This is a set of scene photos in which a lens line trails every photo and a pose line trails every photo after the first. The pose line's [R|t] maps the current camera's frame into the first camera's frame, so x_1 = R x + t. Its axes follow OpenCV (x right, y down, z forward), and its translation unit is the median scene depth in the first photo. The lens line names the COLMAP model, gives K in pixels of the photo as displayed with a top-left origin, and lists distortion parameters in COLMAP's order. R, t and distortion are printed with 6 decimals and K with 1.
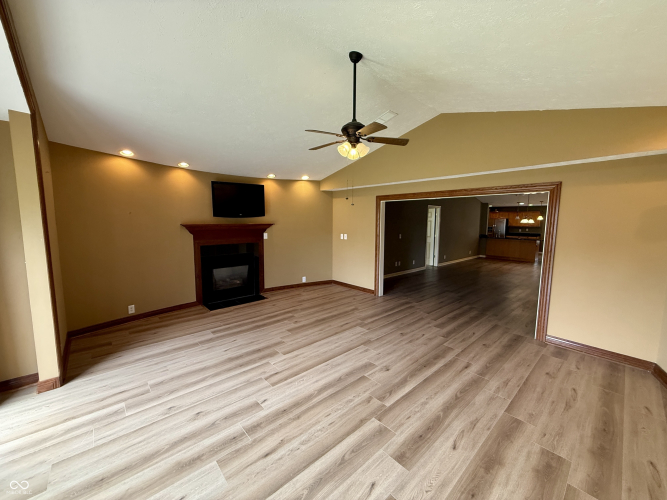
lens RADIAL K [[266.2, 0, 331.6], [0, 266.2, 248.9], [0, 0, 1]] dist [0.000824, 0.000224]
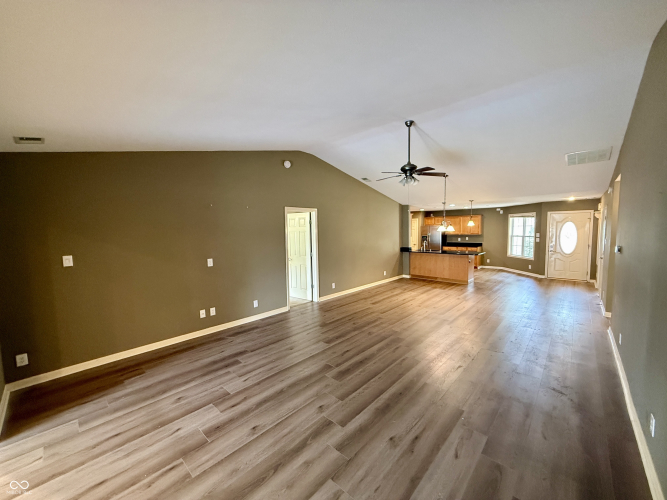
lens RADIAL K [[266.2, 0, 331.6], [0, 266.2, 248.9], [0, 0, 1]] dist [0.000824, 0.000224]
pose [[0.995596, -0.029843, 0.088865, 0.823060], [0.032971, 0.998880, -0.033942, -0.085841], [-0.087753, 0.036722, 0.995465, 0.769982]]
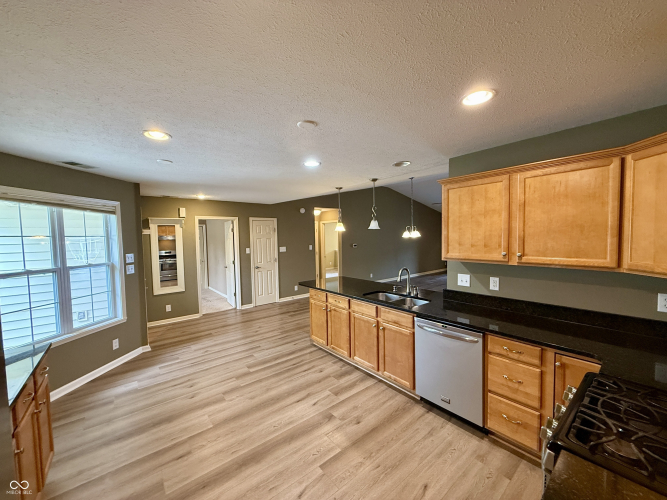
lens RADIAL K [[266.2, 0, 331.6], [0, 266.2, 248.9], [0, 0, 1]] dist [0.000824, 0.000224]
pose [[-0.998263, 0.007334, 0.058449, 1.861225], [0.016445, 0.987468, 0.156959, -0.356622], [-0.056566, 0.157648, -0.985874, 3.410915]]
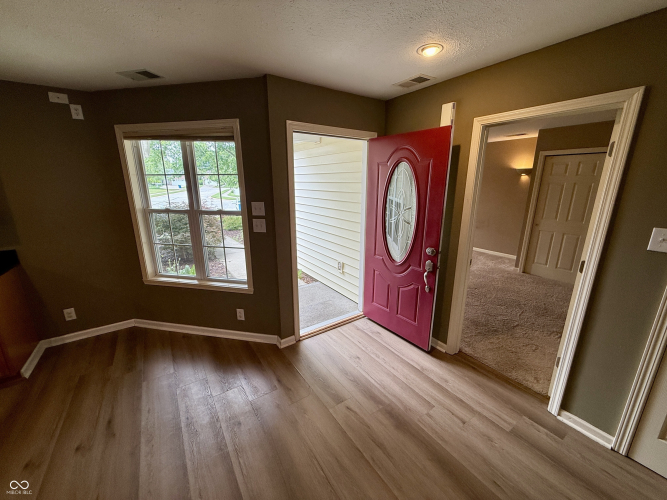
lens RADIAL K [[266.2, 0, 331.6], [0, 266.2, 248.9], [0, 0, 1]] dist [0.000824, 0.000224]
pose [[0.146140, -0.258560, 0.954877, 2.017125], [0.109259, 0.963553, 0.244188, -0.244628], [-0.983212, 0.068643, 0.169064, 2.383958]]
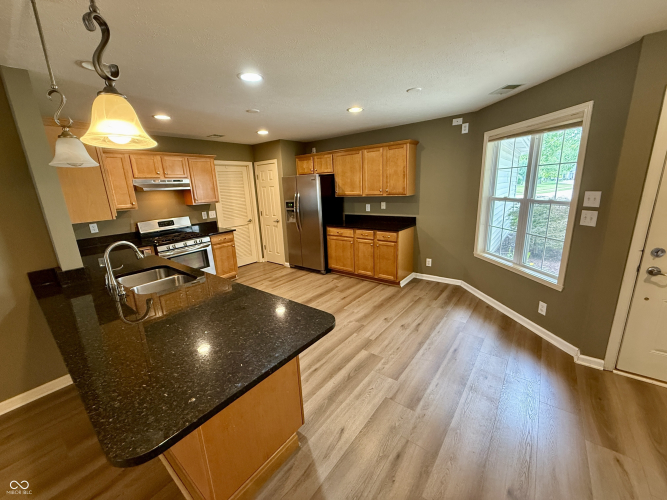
lens RADIAL K [[266.2, 0, 331.6], [0, 266.2, 248.9], [0, 0, 1]] dist [0.000824, 0.000224]
pose [[0.984689, -0.091014, 0.148674, 1.991522], [0.071585, 0.988770, 0.131182, -0.214729], [-0.158944, -0.118531, 0.980147, 2.206184]]
